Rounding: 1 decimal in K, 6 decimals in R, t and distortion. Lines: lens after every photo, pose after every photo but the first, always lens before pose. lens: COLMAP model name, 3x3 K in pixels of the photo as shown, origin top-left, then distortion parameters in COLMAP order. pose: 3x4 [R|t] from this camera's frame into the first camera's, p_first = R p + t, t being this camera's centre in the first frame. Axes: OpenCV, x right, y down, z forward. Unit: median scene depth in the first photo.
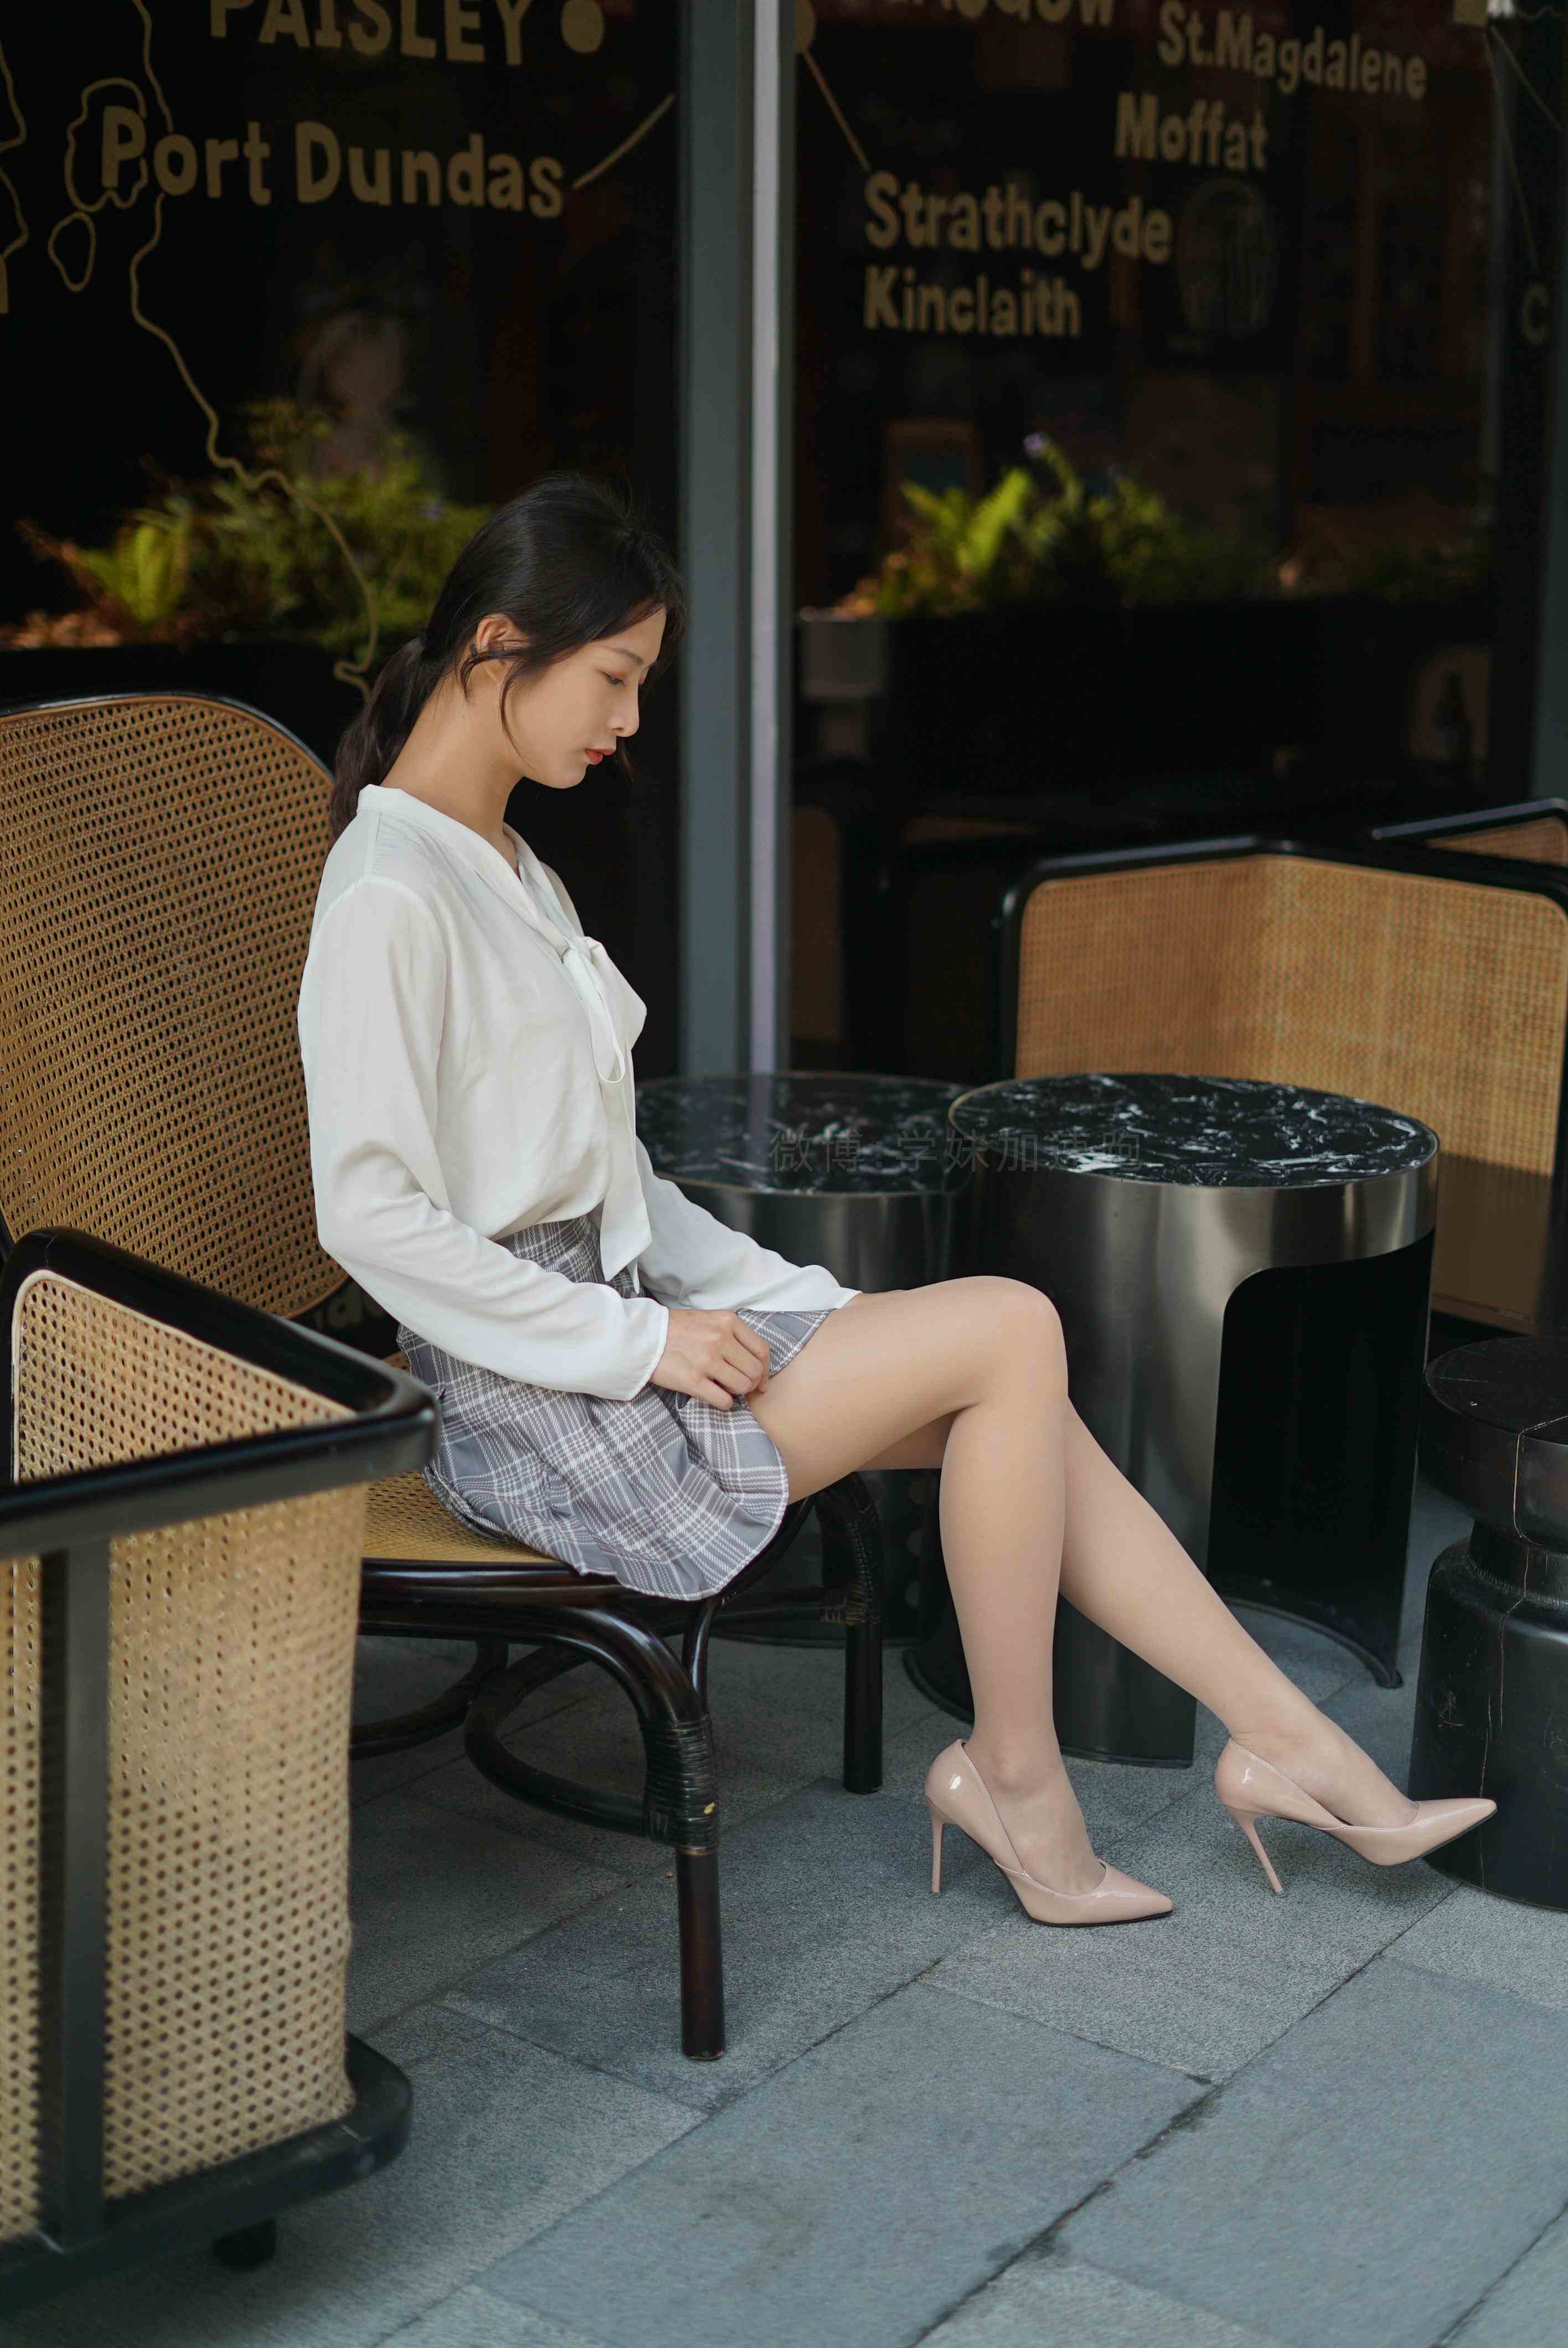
lens RADIAL K [[3582.7, 0, 808.2], [0, 3582.7, 1168.7], [0, 0, 1]] dist [-0.003937, 0.000000]
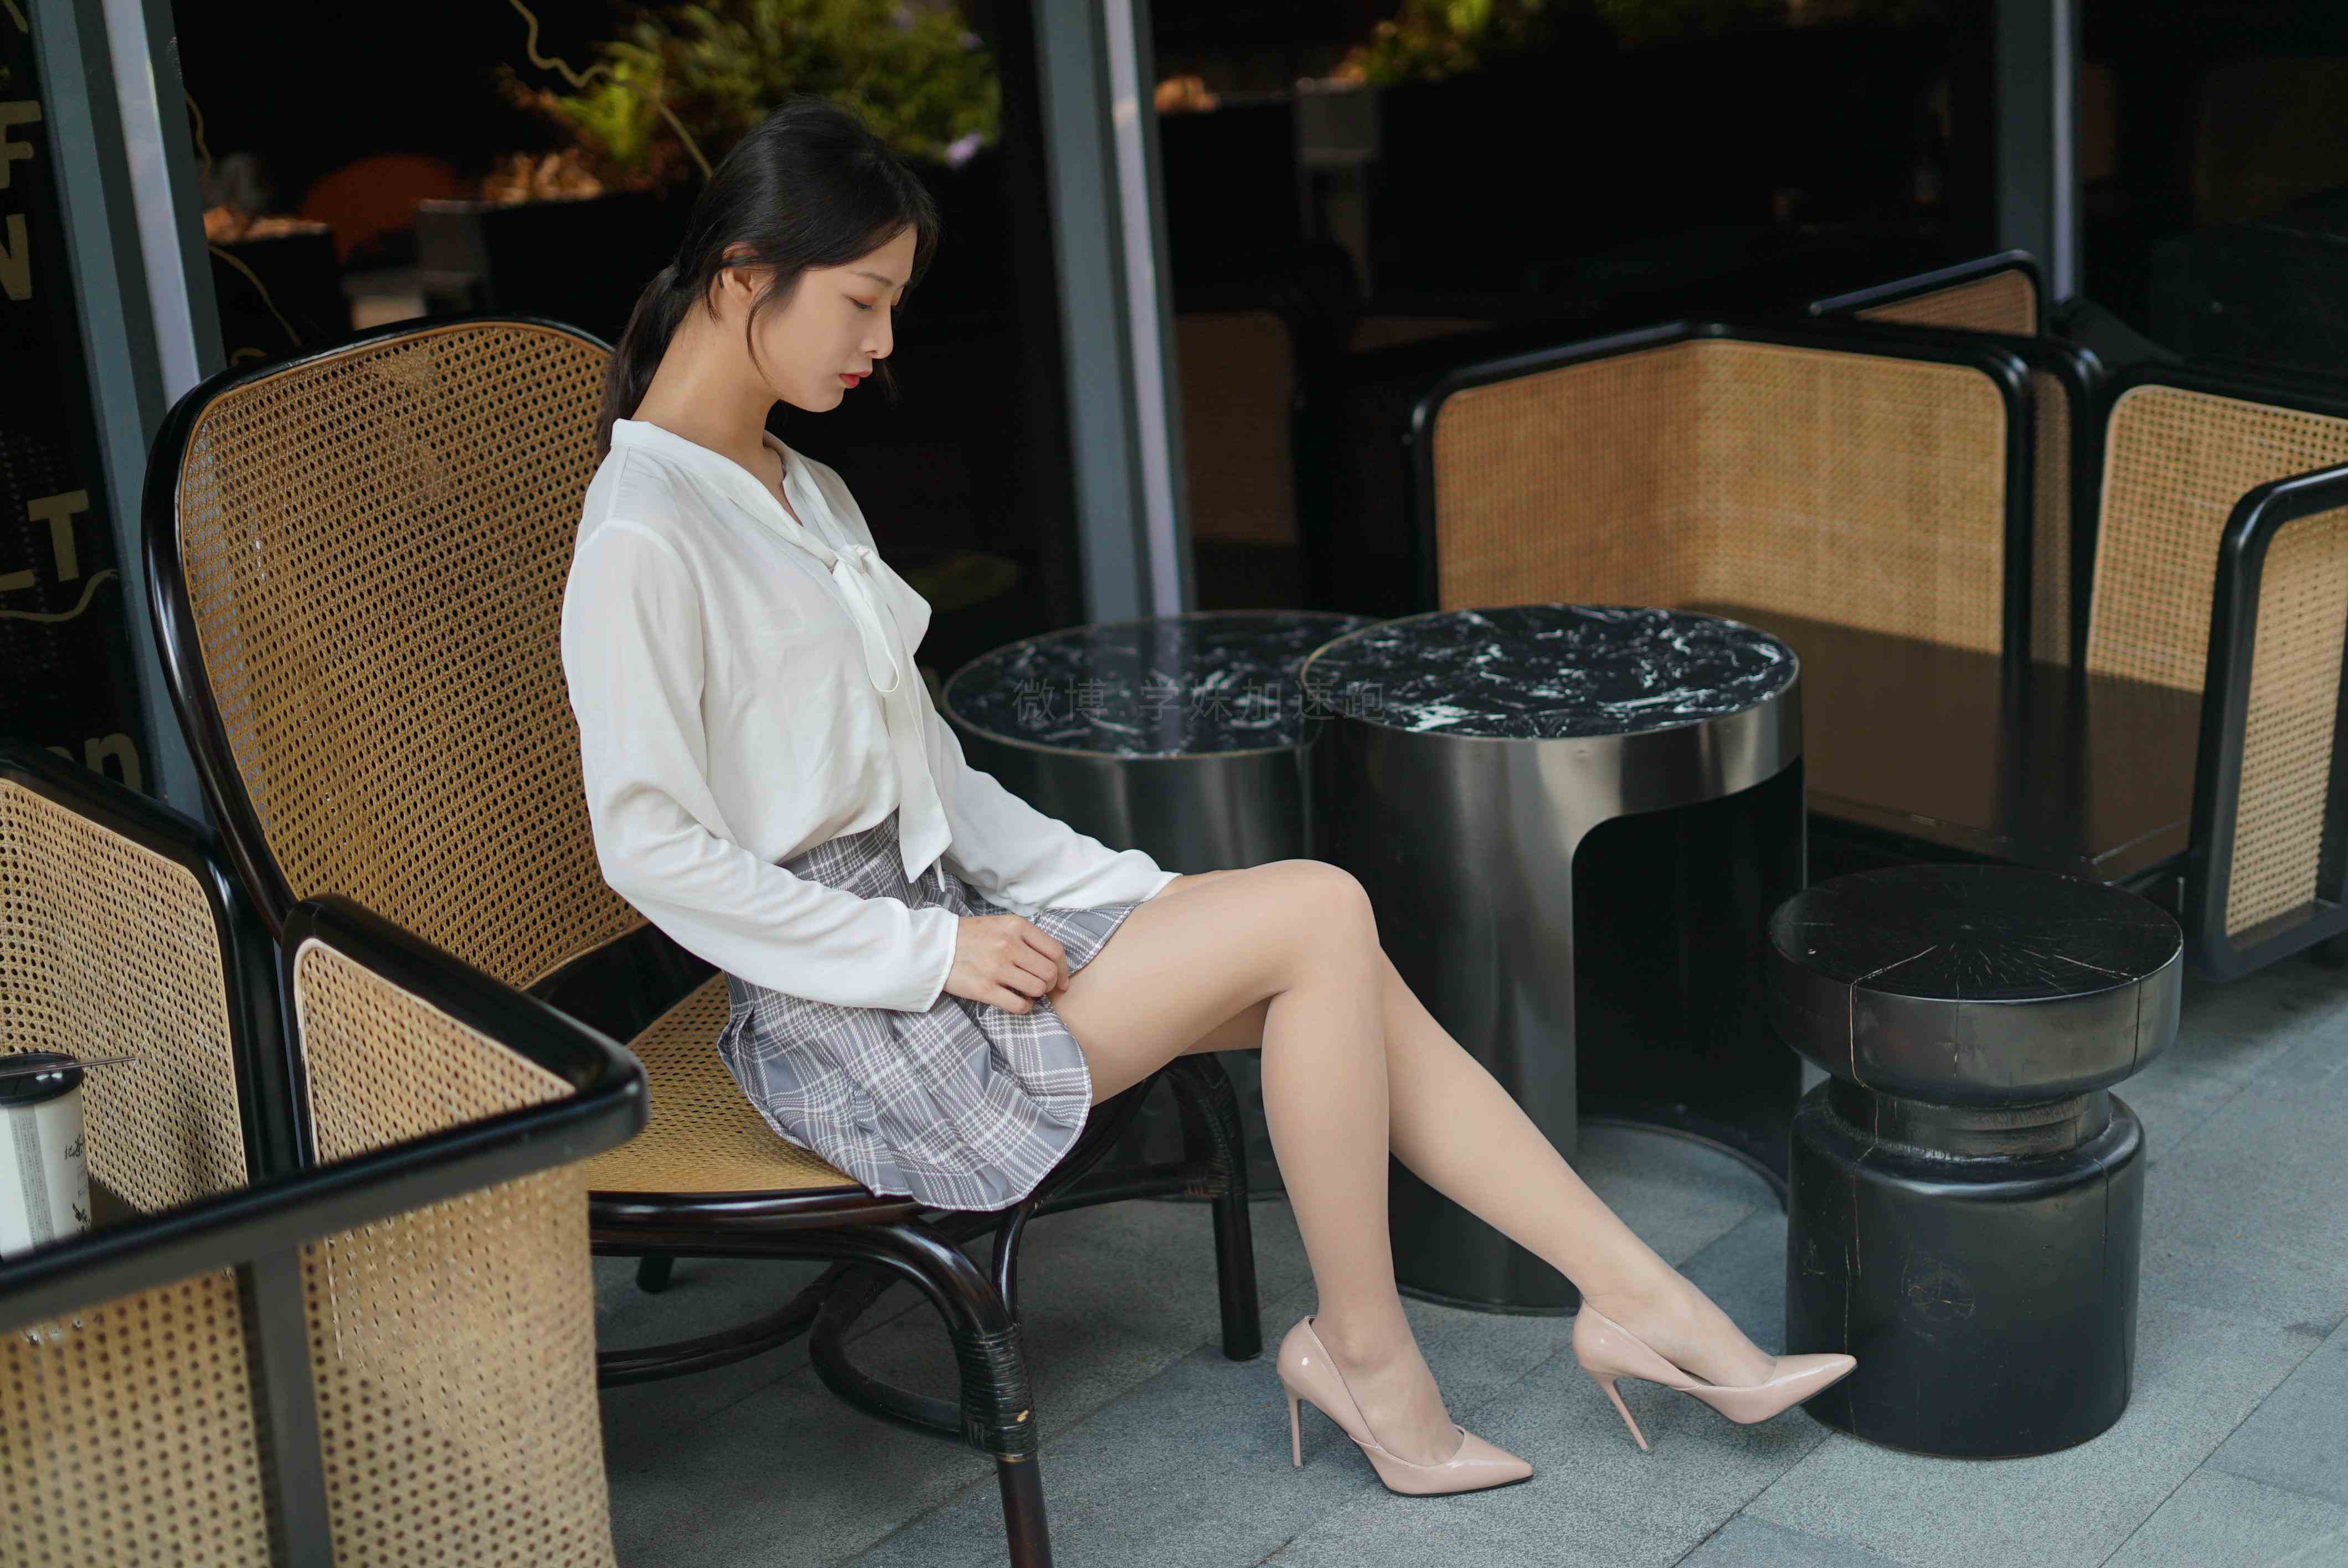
lens RADIAL K [[3582.7, 0, 1177.3], [0, 3582.7, 770.9], [0, 0, 1]] dist [-0.003937, 0.000000]
pose [[0.992698, -0.062502, -0.103173, 0.117474], [0.068409, 0.996155, 0.054739, -0.049074], [0.099355, -0.061398, 0.993156, 0.011729]]
